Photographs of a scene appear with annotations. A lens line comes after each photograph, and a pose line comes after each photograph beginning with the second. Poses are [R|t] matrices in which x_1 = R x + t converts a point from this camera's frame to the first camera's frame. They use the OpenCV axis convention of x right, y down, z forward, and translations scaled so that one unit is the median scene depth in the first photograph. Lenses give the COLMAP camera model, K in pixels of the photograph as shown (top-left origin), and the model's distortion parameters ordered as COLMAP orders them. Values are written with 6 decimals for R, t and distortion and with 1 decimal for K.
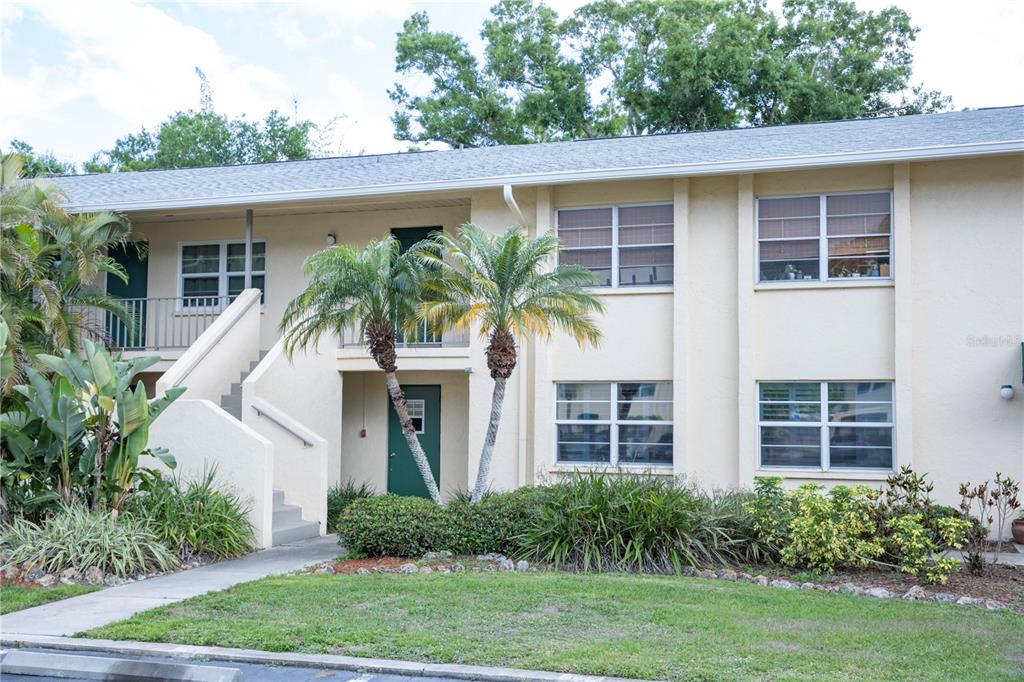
lens RADIAL K [[1170.5, 0, 512.0], [0, 1170.5, 341.0], [0, 0, 1]] dist [0.024344, 0.013855]
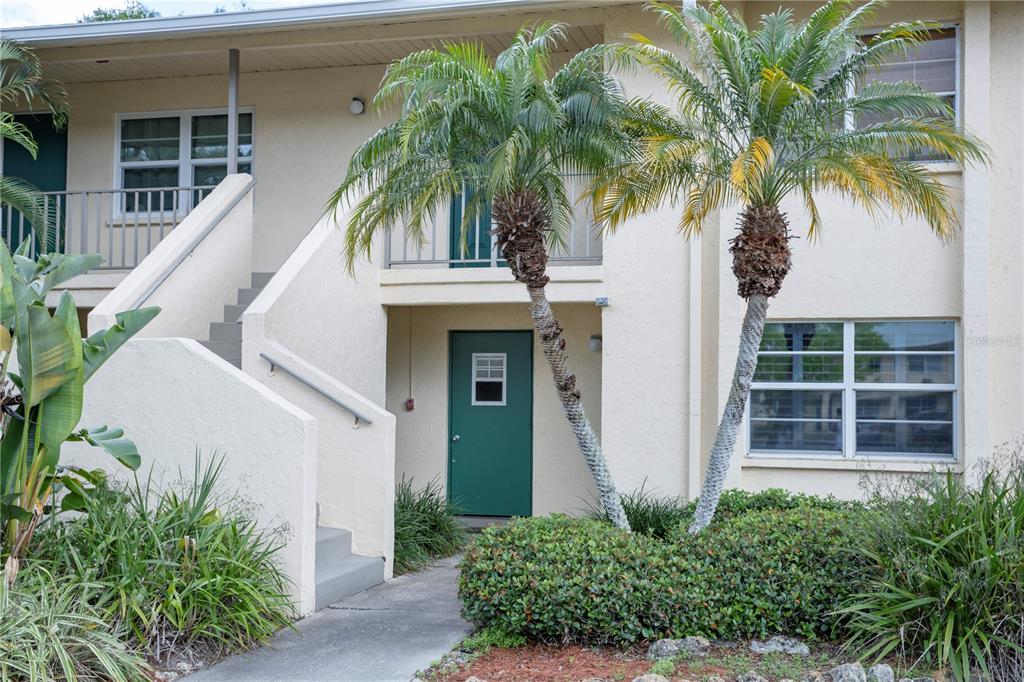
lens RADIAL K [[1216.8, 0, 512.0], [0, 1216.8, 341.0], [0, 0, 1]] dist [0.040271, 0.056740]
pose [[0.998436, 0.005080, 0.055675, -0.151159], [-0.006239, 0.999767, 0.020669, 0.040965], [-0.055557, -0.020984, 0.998235, 0.454660]]
